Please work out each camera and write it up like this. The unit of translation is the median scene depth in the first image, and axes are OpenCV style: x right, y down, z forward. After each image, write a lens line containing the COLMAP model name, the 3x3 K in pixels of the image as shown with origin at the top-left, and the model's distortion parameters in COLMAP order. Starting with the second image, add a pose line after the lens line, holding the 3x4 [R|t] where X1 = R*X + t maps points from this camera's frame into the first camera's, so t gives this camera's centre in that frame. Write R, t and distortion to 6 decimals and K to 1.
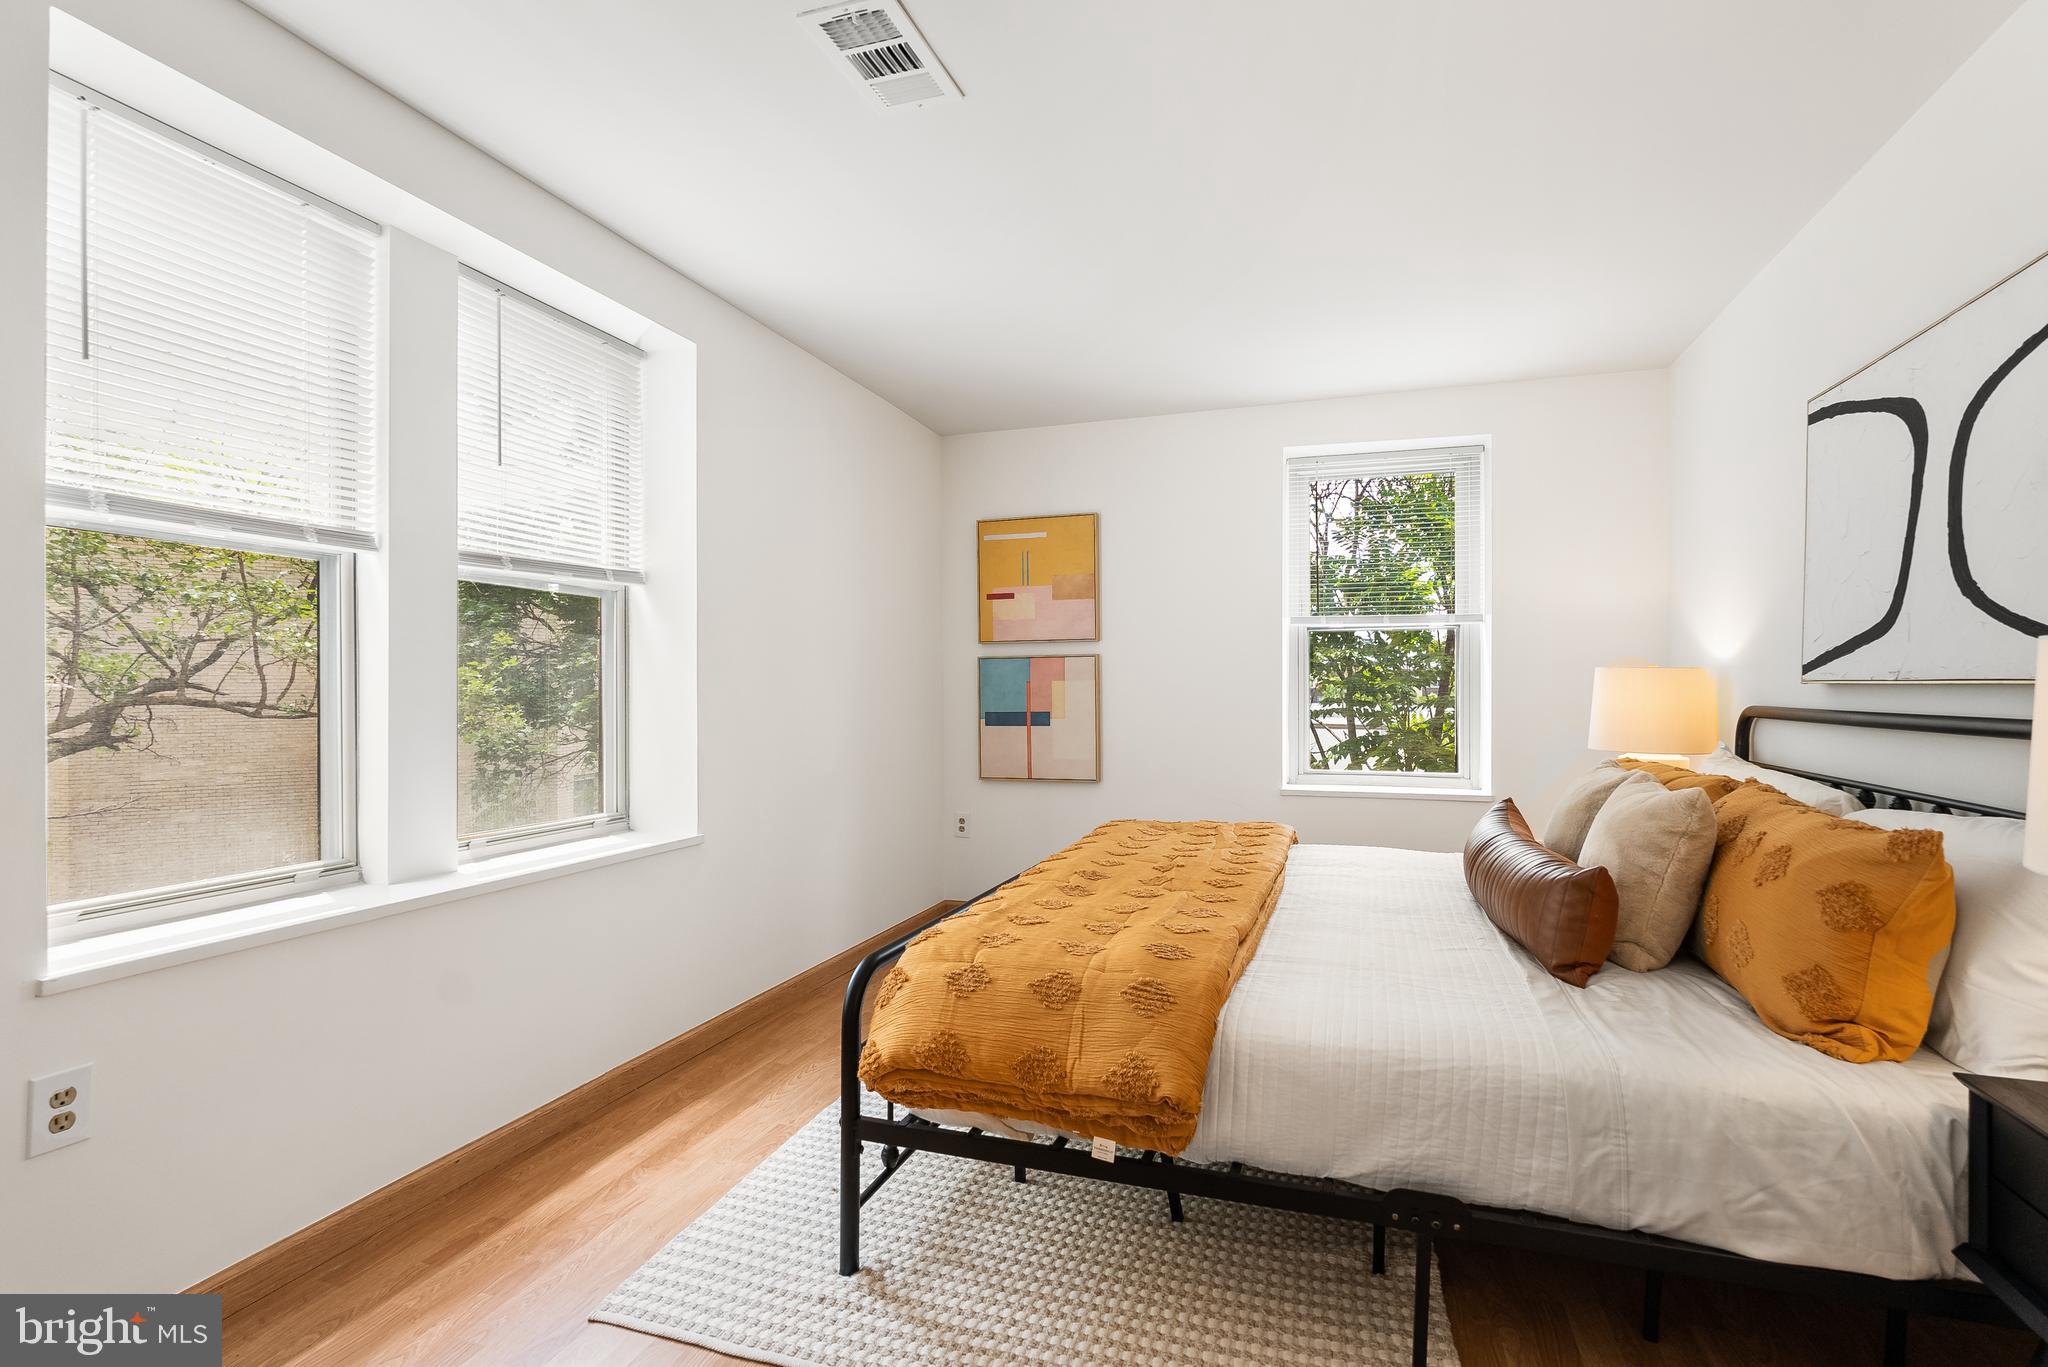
lens RADIAL K [[973.5, 0, 1024.0], [0, 973.5, 683.5], [0, 0, 1]] dist [0.001914, 0.000553]
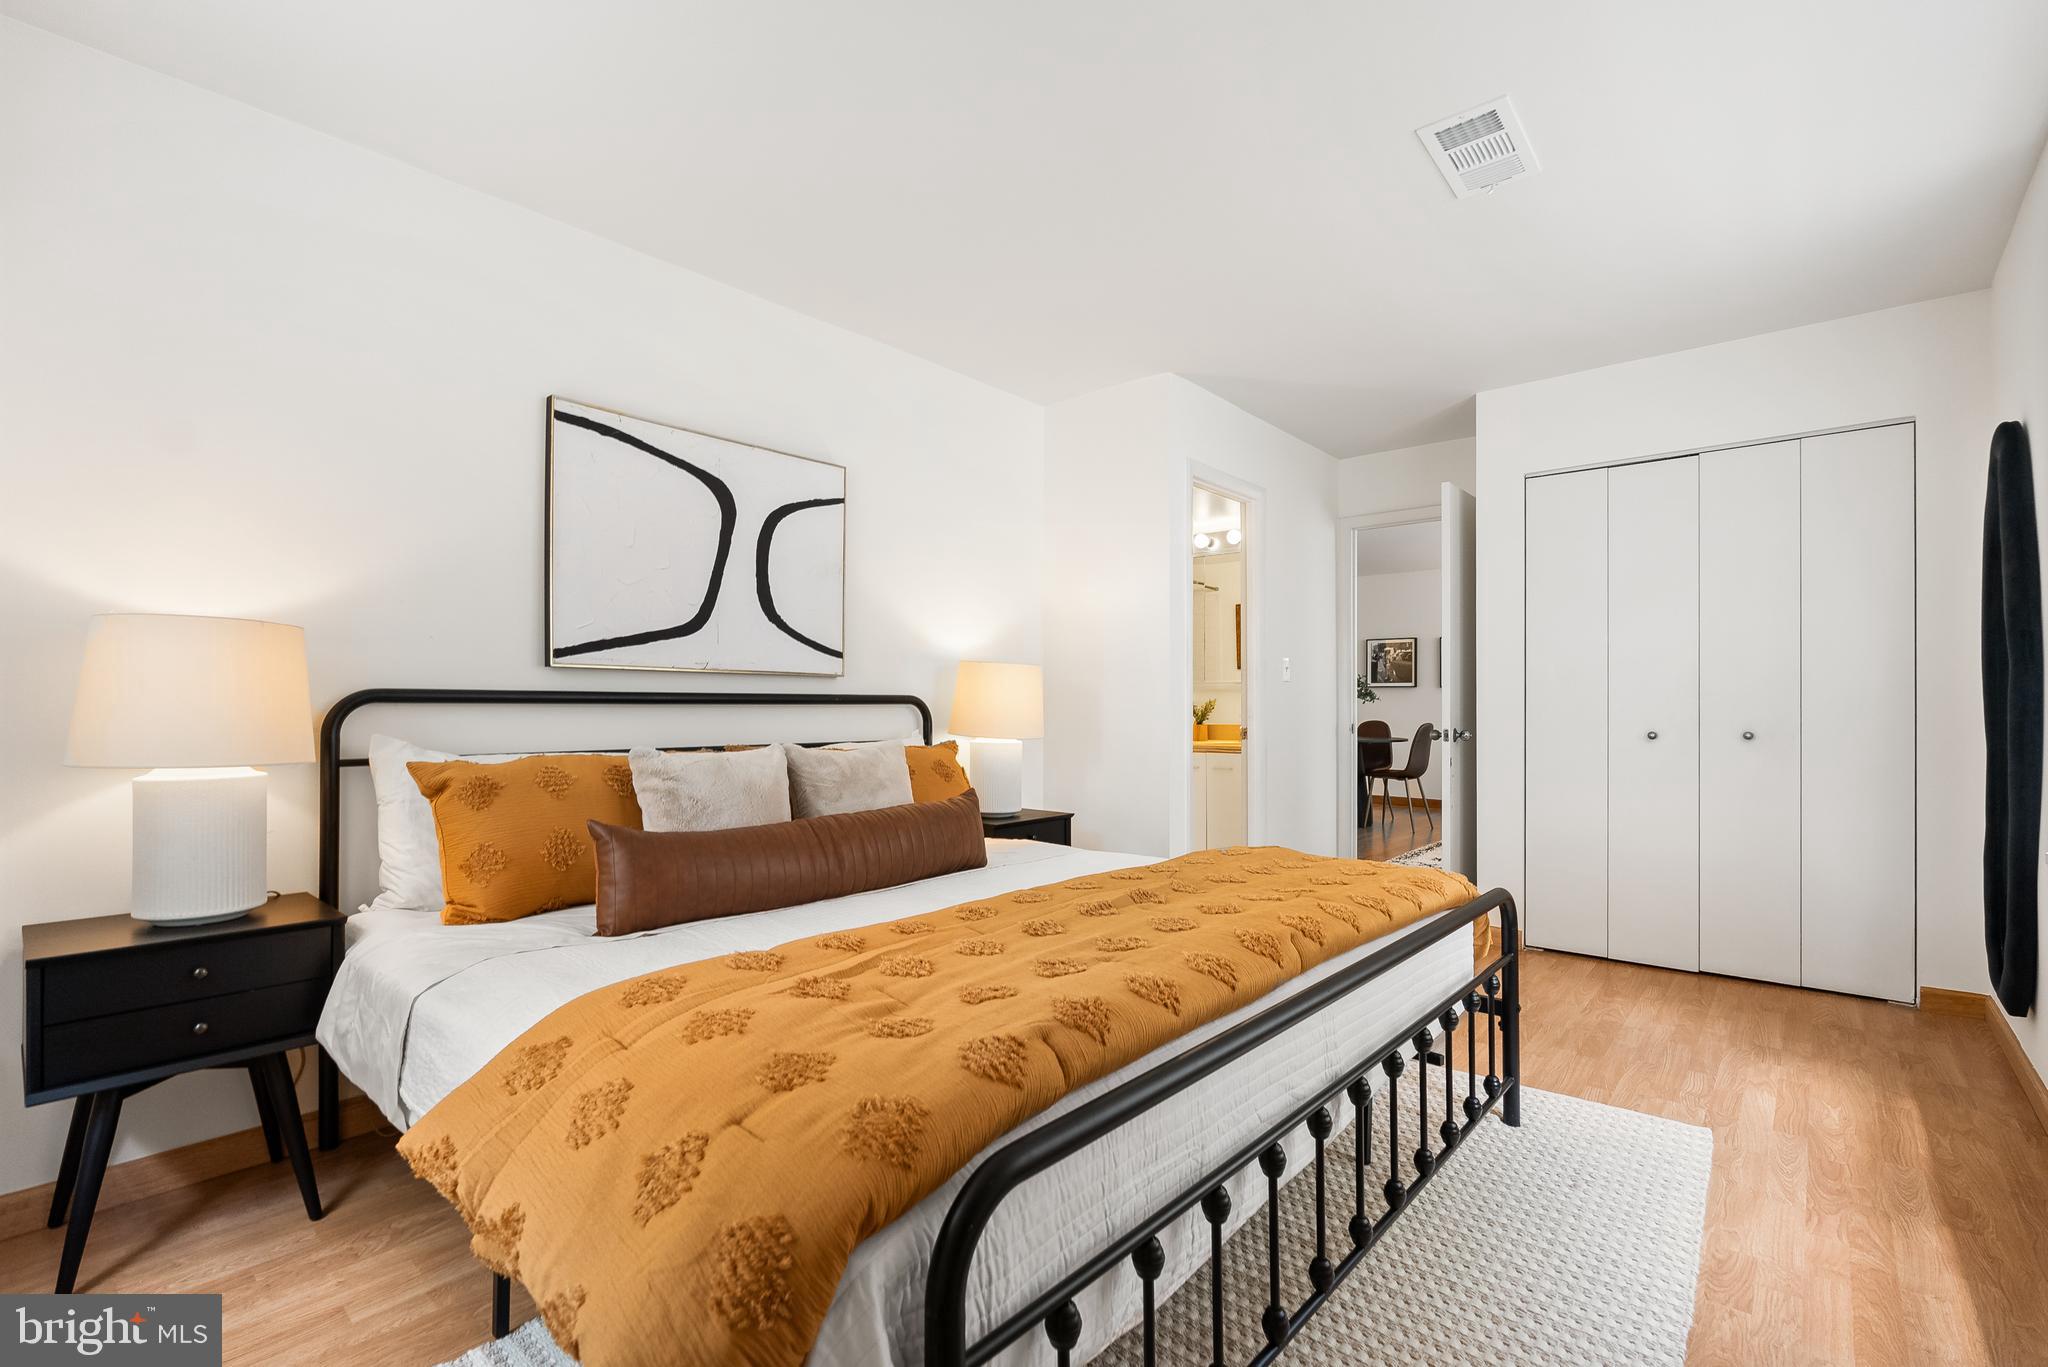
lens RADIAL K [[943.9, 0, 1014.8], [0, 943.9, 705.5], [0, 0, 1]] dist [-0.001956, 0.000026]
pose [[-0.925197, 0.004563, 0.379460, -0.041828], [0.000811, 0.999949, -0.010048, 0.053960], [-0.379487, -0.008989, -0.925153, 1.751596]]
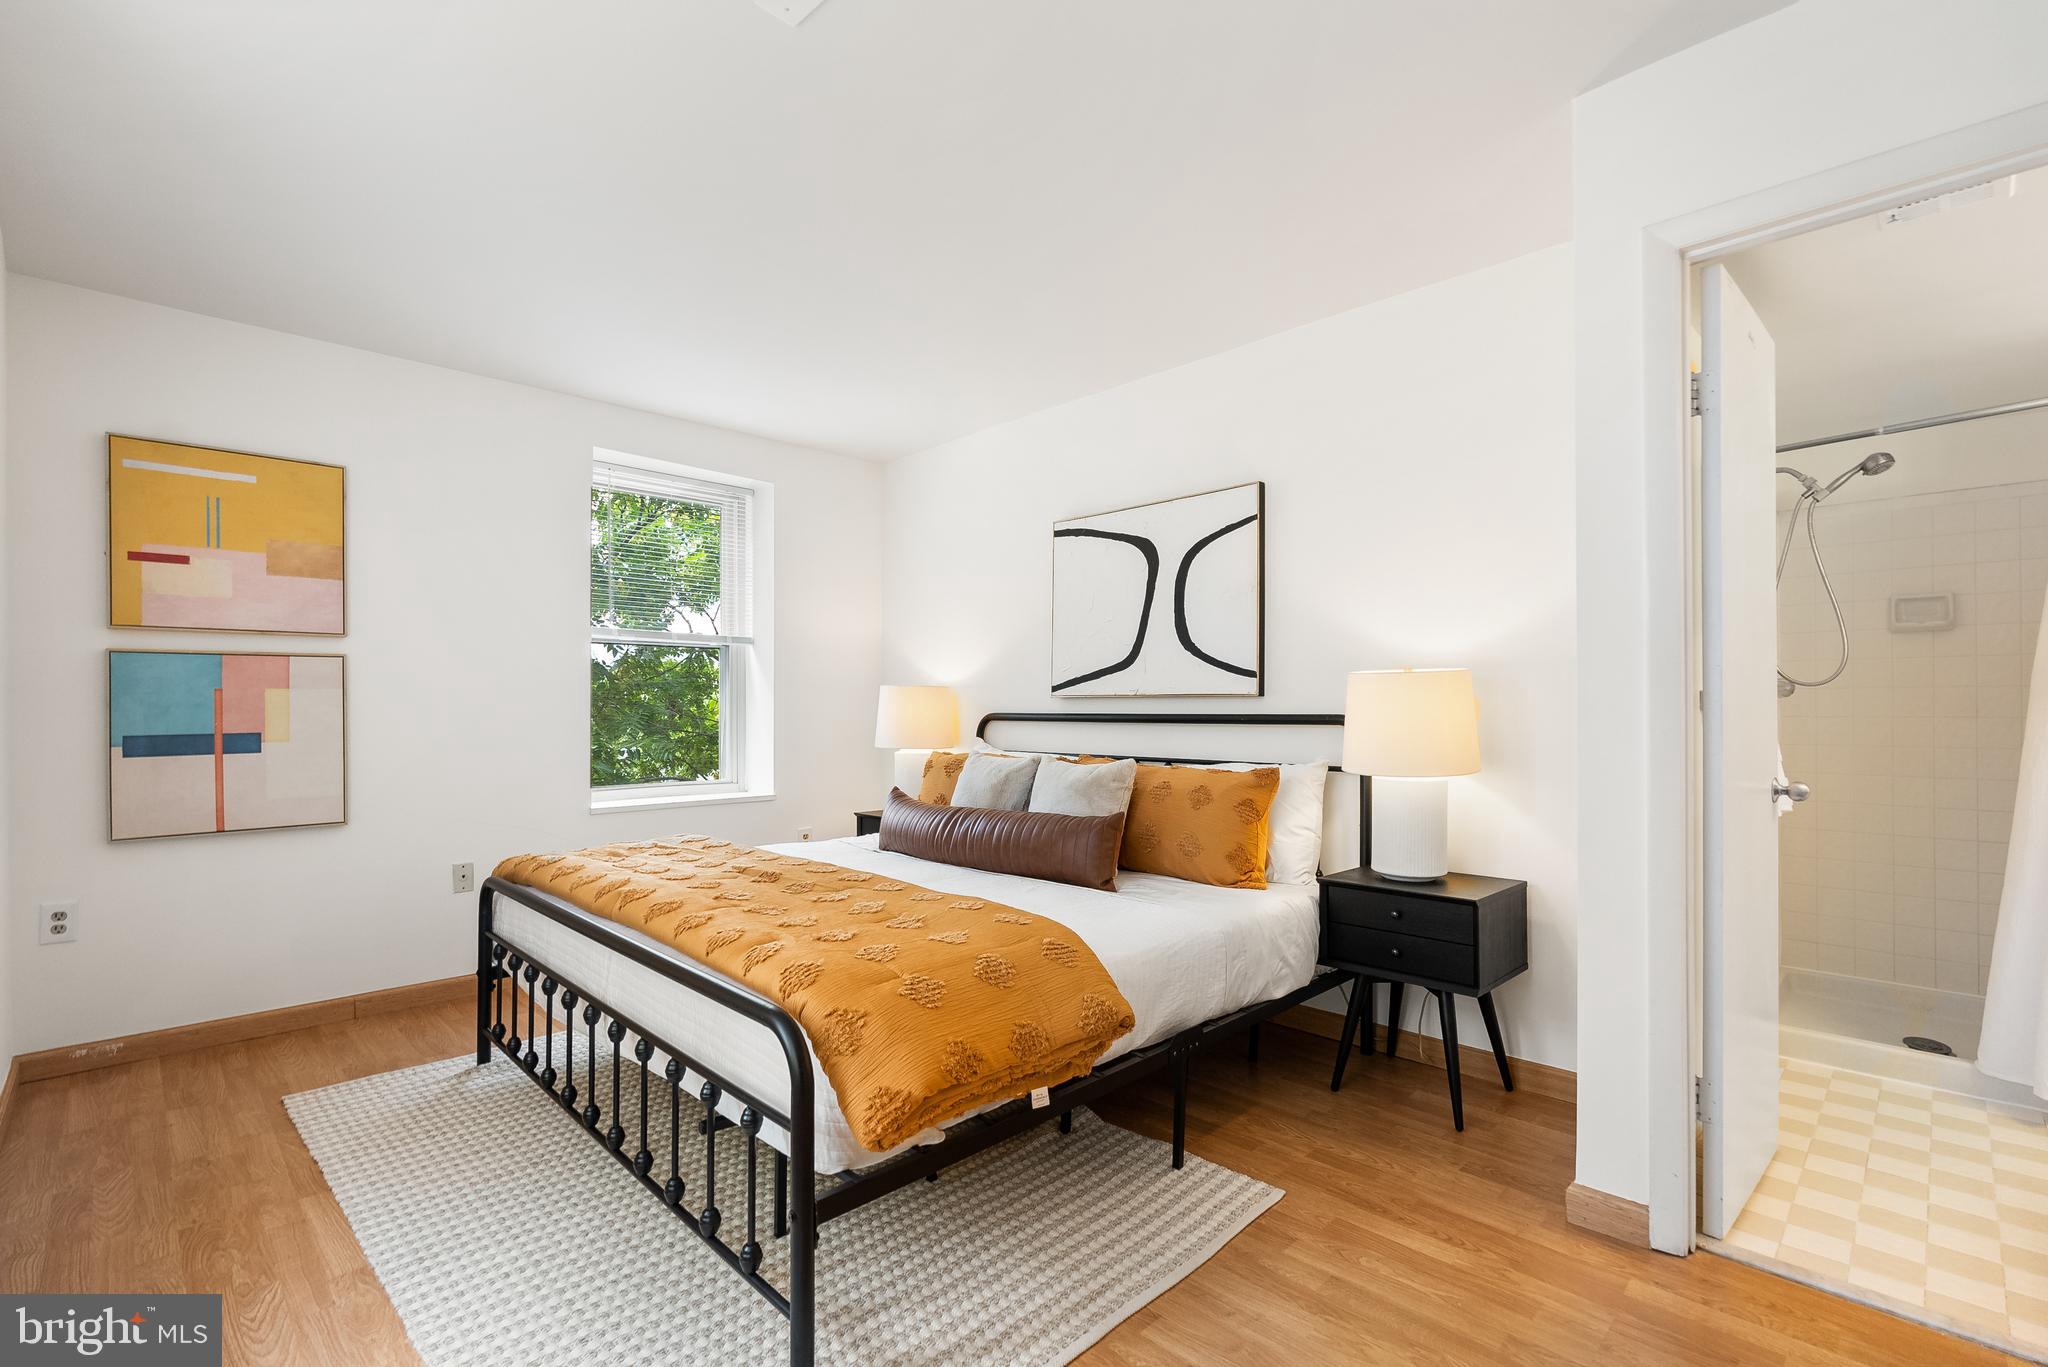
lens RADIAL K [[910.6, 0, 1066.4], [0, 910.6, 693.4], [0, 0, 1]] dist [-0.001548, -0.000304]
pose [[0.427652, 0.010237, 0.903885, -0.553924], [-0.003100, 0.999947, -0.009858, 0.009593], [-0.903938, 0.001413, 0.427661, 0.333446]]
